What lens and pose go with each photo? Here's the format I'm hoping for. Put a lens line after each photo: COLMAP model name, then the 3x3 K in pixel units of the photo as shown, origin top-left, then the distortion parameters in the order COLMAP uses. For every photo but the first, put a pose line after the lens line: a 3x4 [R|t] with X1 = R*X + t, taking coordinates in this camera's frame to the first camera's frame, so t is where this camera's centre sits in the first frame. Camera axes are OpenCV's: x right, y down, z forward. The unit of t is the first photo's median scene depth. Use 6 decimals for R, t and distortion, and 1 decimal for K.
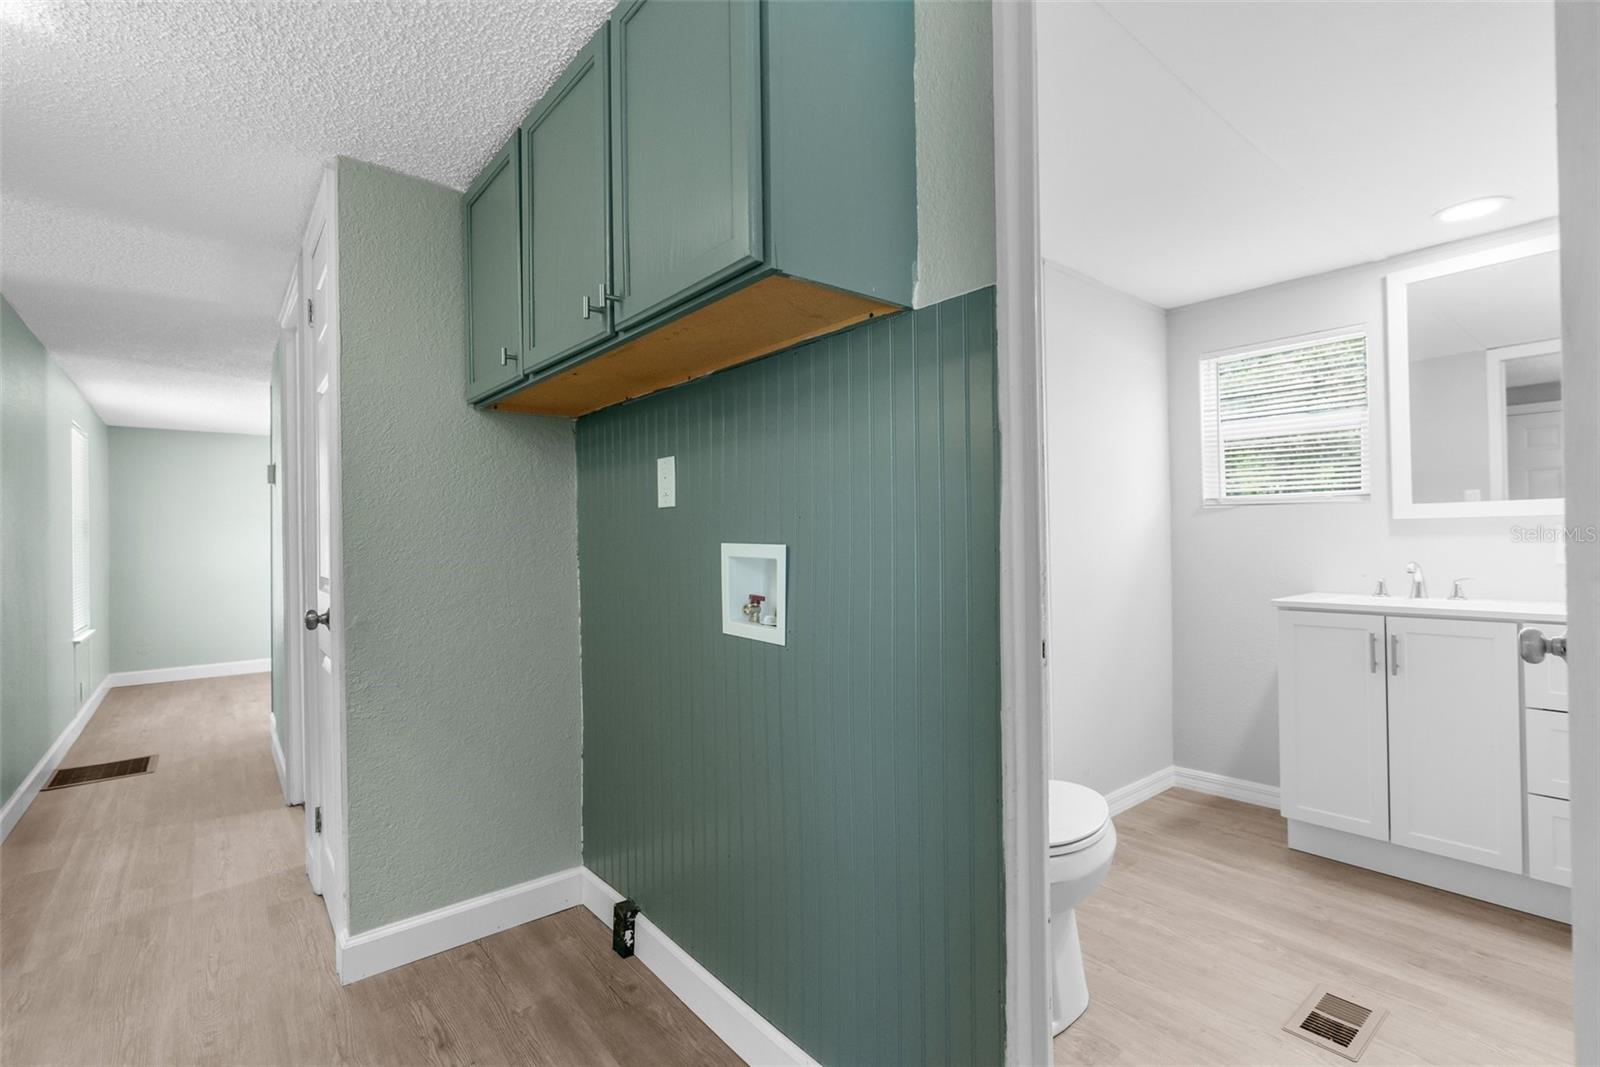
lens RADIAL K [[728.0, 0, 801.6], [0, 728.0, 537.9], [0, 0, 1]] dist [-0.005902, 0.002647]
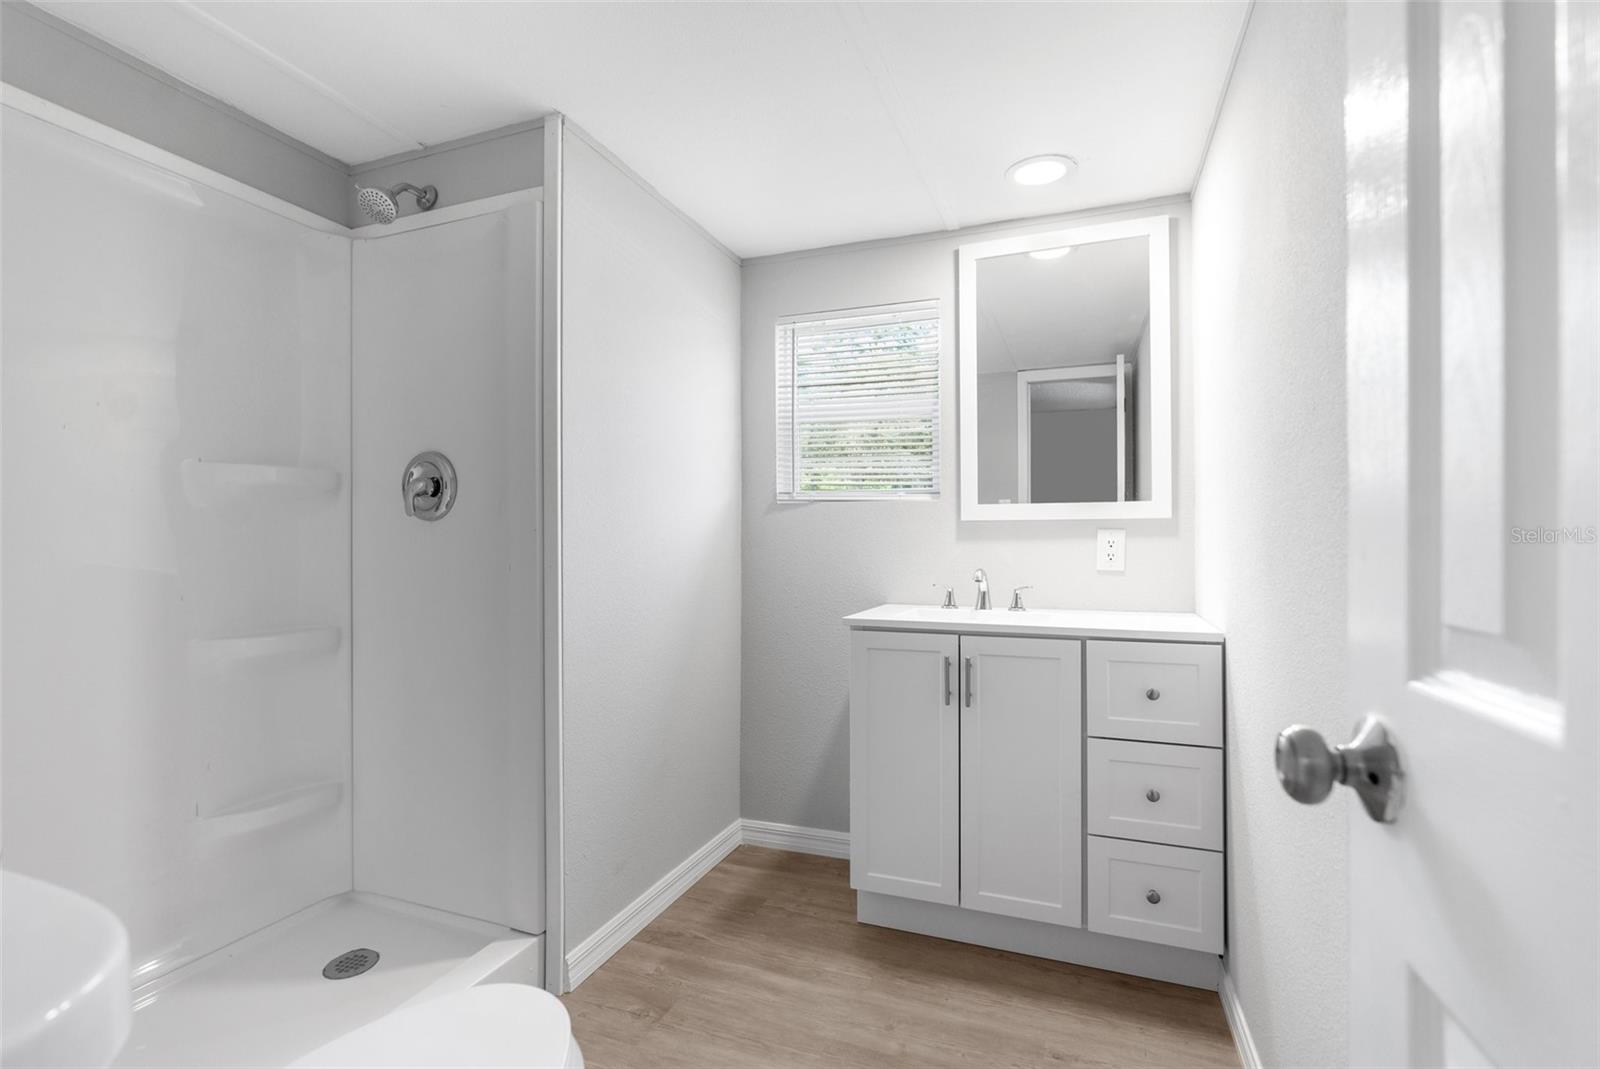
lens RADIAL K [[728.0, 0, 801.8], [0, 728.0, 538.2], [0, 0, 1]] dist [-0.005902, 0.002647]
pose [[0.871751, 0.017498, 0.489637, 0.213518], [-0.015505, 0.999847, -0.008125, 0.005659], [-0.489705, -0.000509, 0.871888, 0.326150]]
